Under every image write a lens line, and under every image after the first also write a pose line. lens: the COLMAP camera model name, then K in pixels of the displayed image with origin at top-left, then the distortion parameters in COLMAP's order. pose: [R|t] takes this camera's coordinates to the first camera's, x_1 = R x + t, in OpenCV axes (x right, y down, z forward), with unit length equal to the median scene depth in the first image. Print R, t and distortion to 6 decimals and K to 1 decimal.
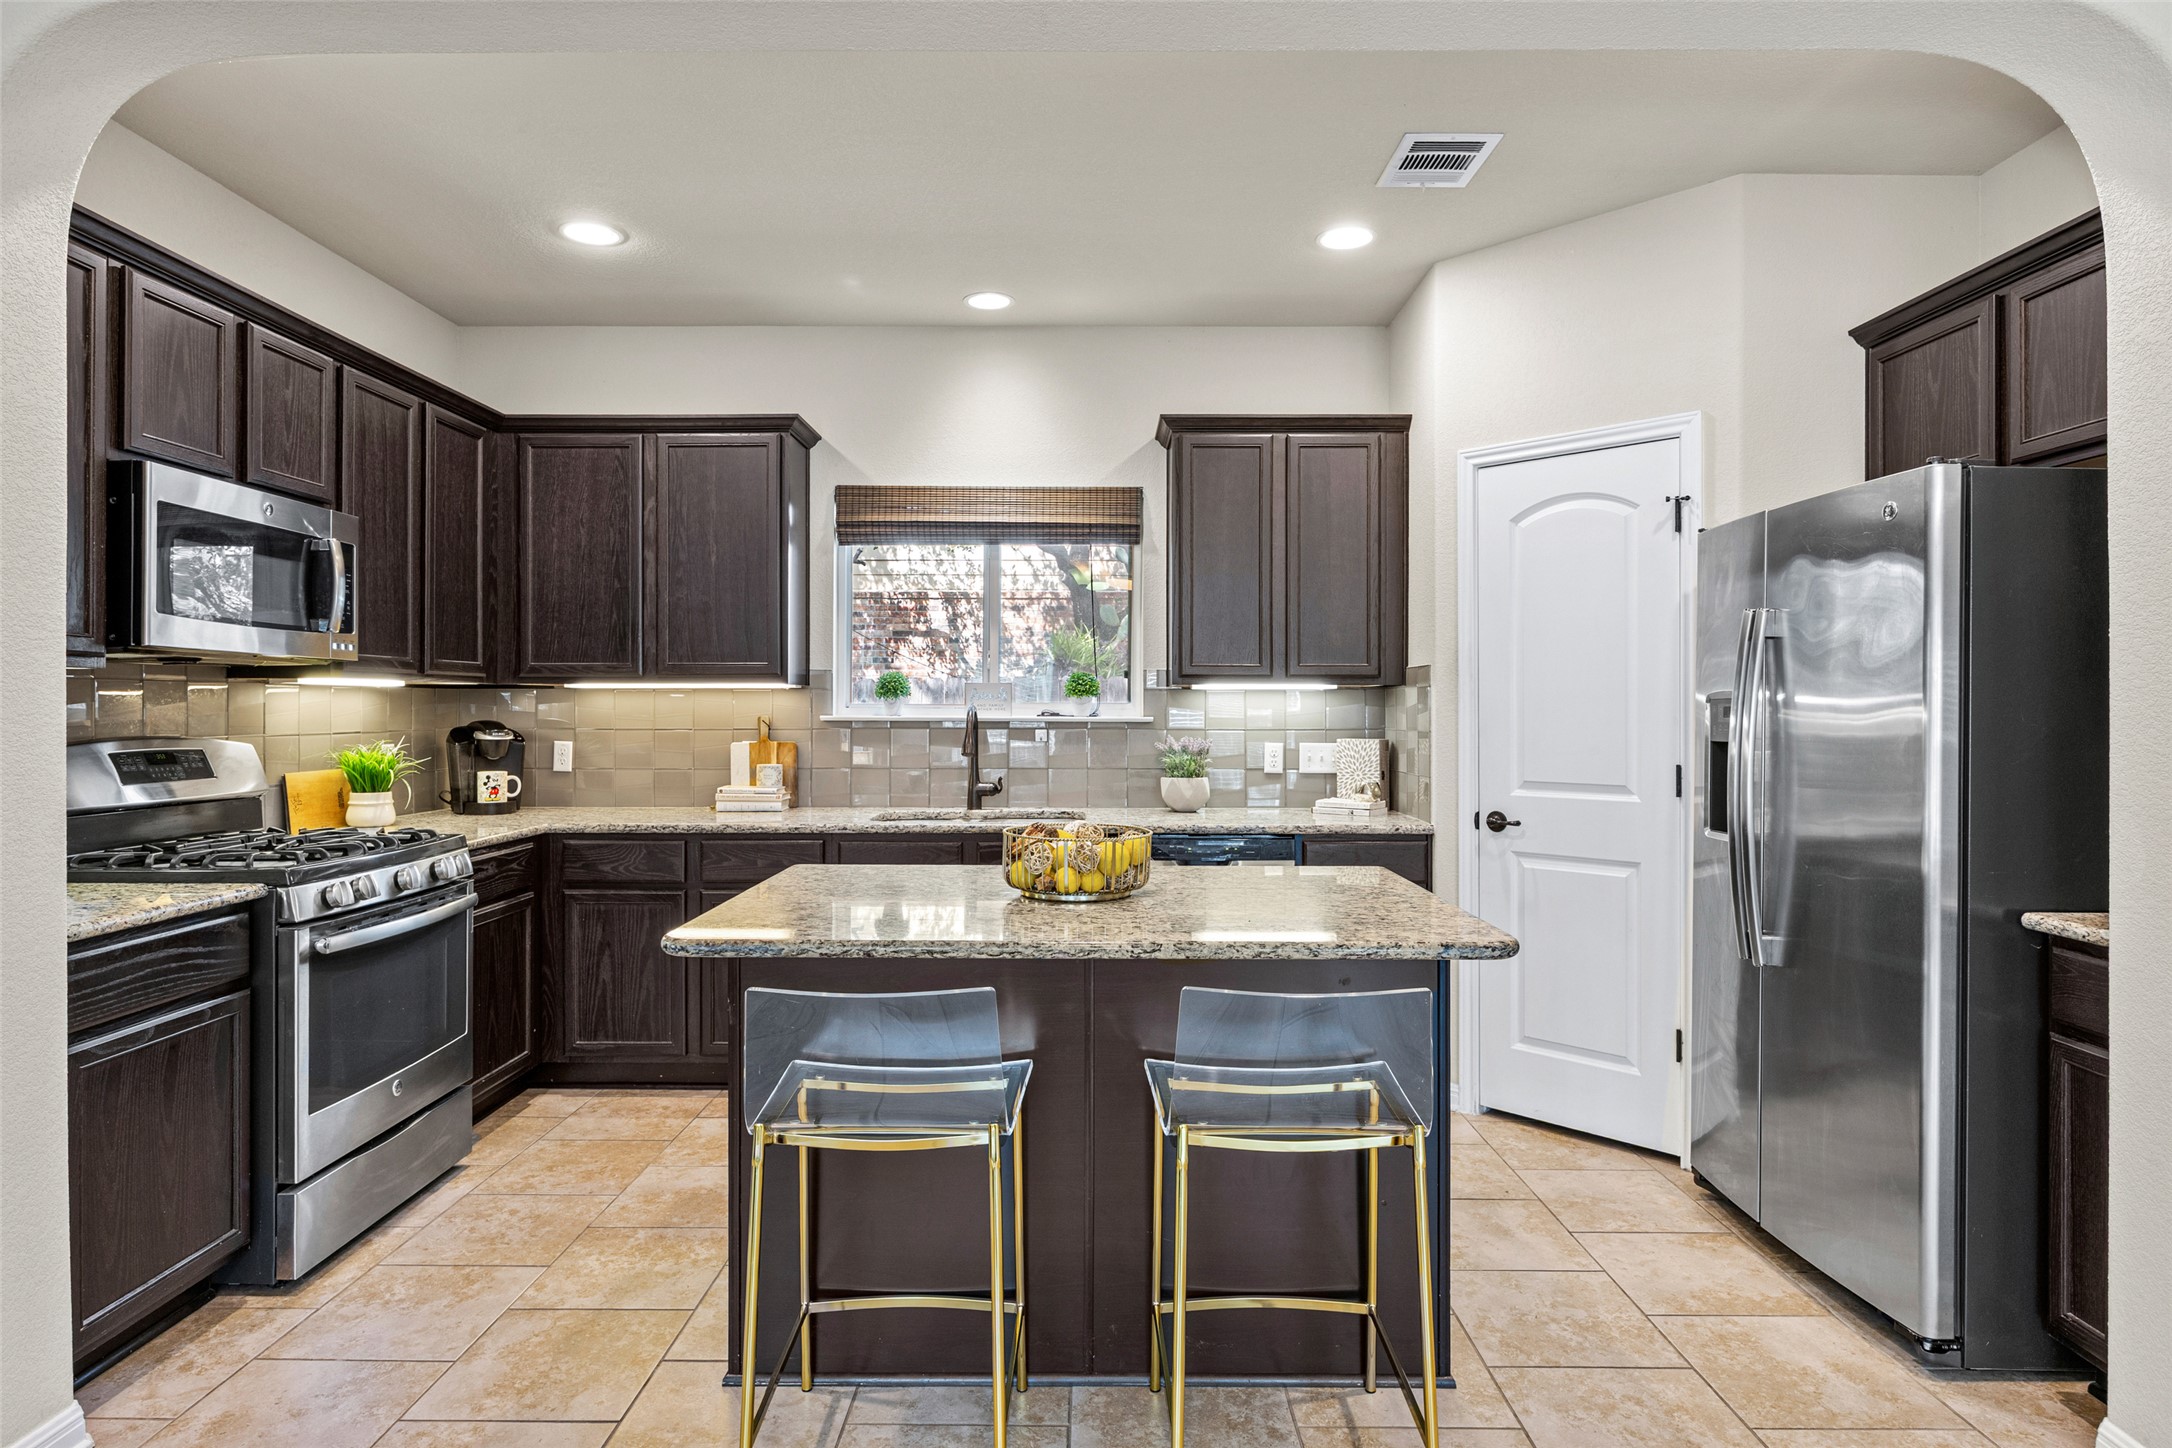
lens RADIAL K [[1216.6, 0, 1094.3], [0, 1216.6, 699.0], [0, 0, 1]] dist [-0.000533, 0.002917]
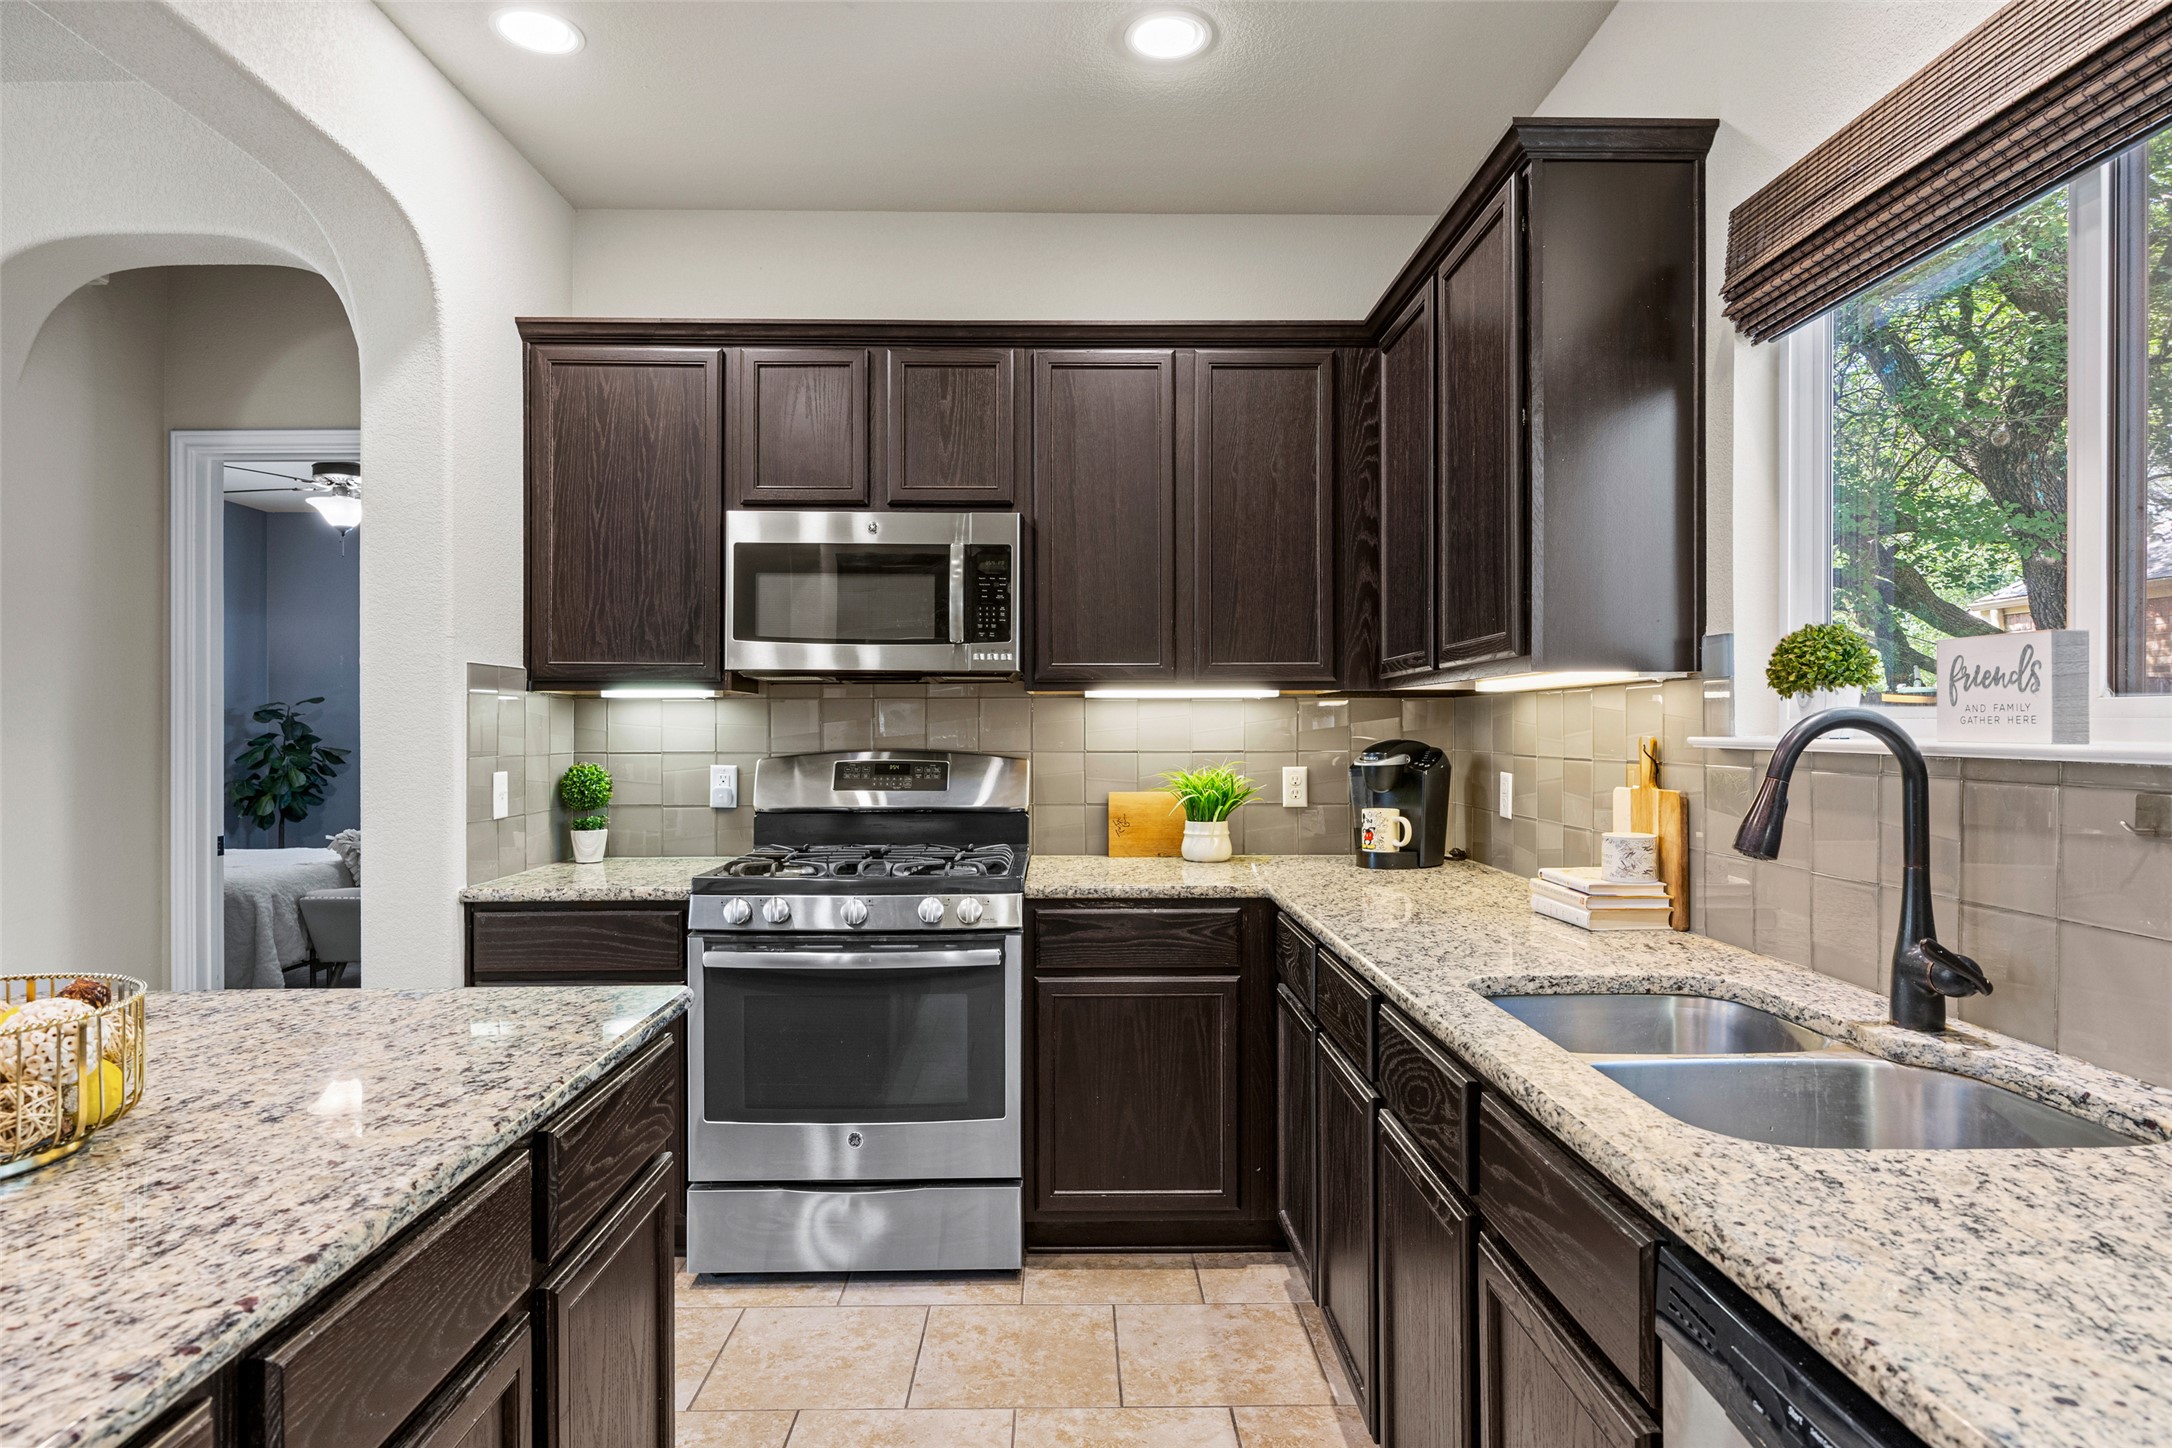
lens RADIAL K [[1216.6, 0, 1082.1], [0, 1216.6, 719.4], [0, 0, 1]] dist [-0.000533, 0.002917]
pose [[0.014882, -0.007155, -0.999864, 0.271861], [0.007537, 0.999947, -0.007043, 0.010231], [0.999861, -0.007431, 0.014935, 0.923514]]
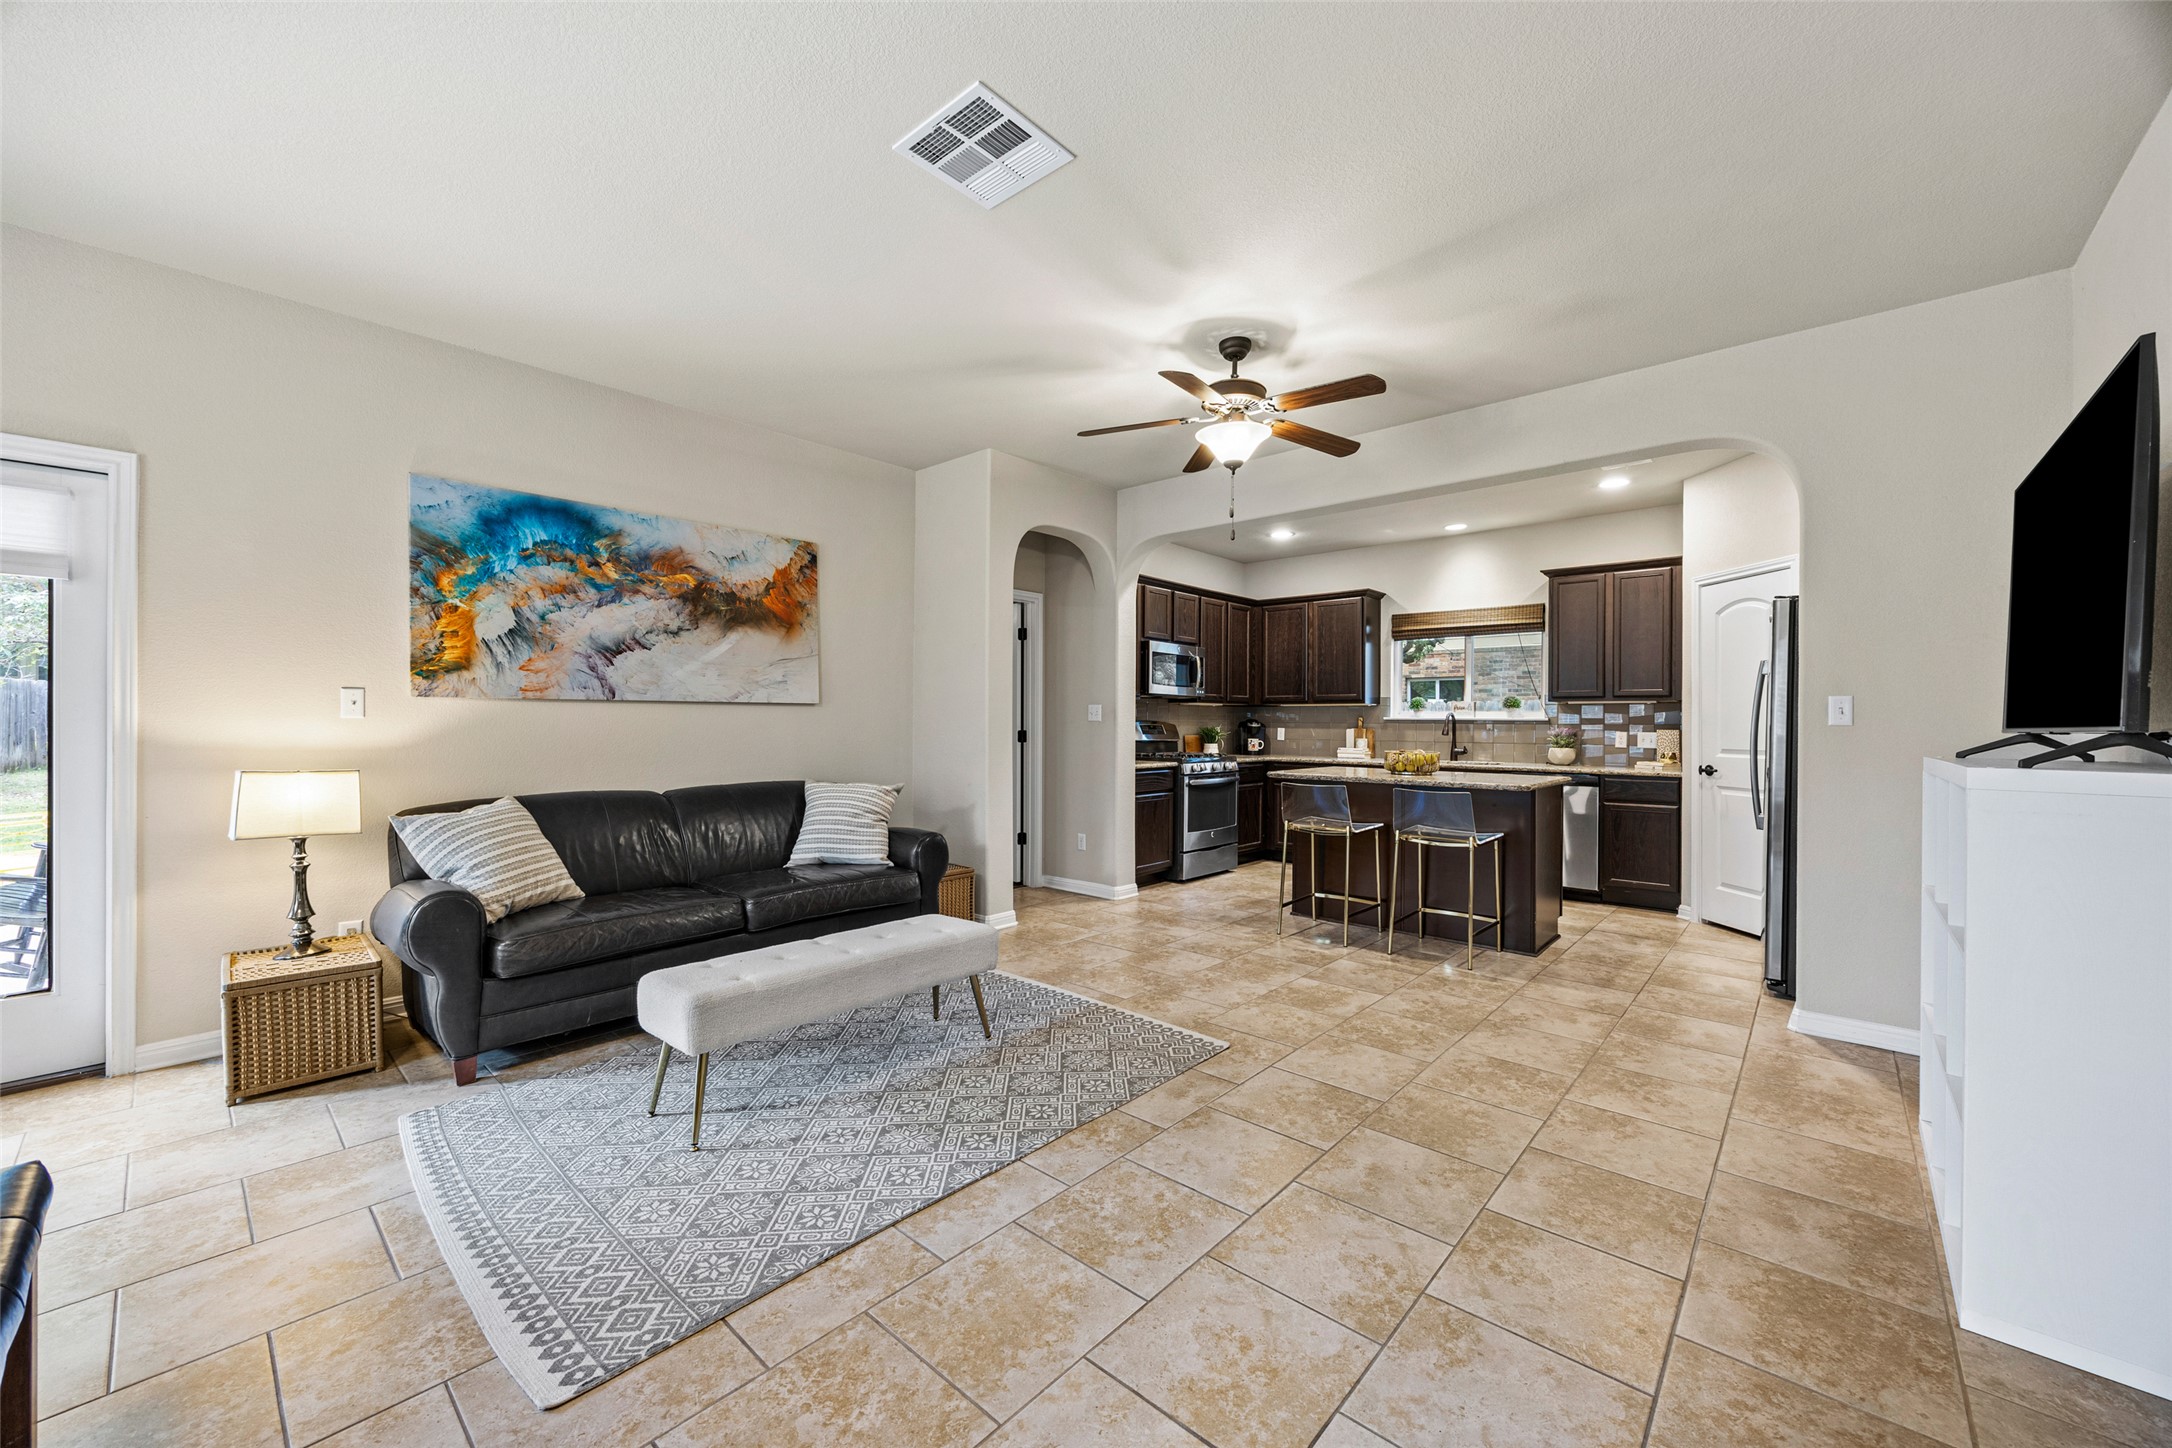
lens RADIAL K [[836.9, 0, 1090.5], [0, 836.9, 723.9], [0, 0, 1]] dist [-0.000344, 0.000005]
pose [[0.753980, 0.004823, -0.656880, 0.466265], [-0.003555, 0.999988, 0.003261, 0.026904], [0.656888, -0.000124, 0.753988, -0.640521]]
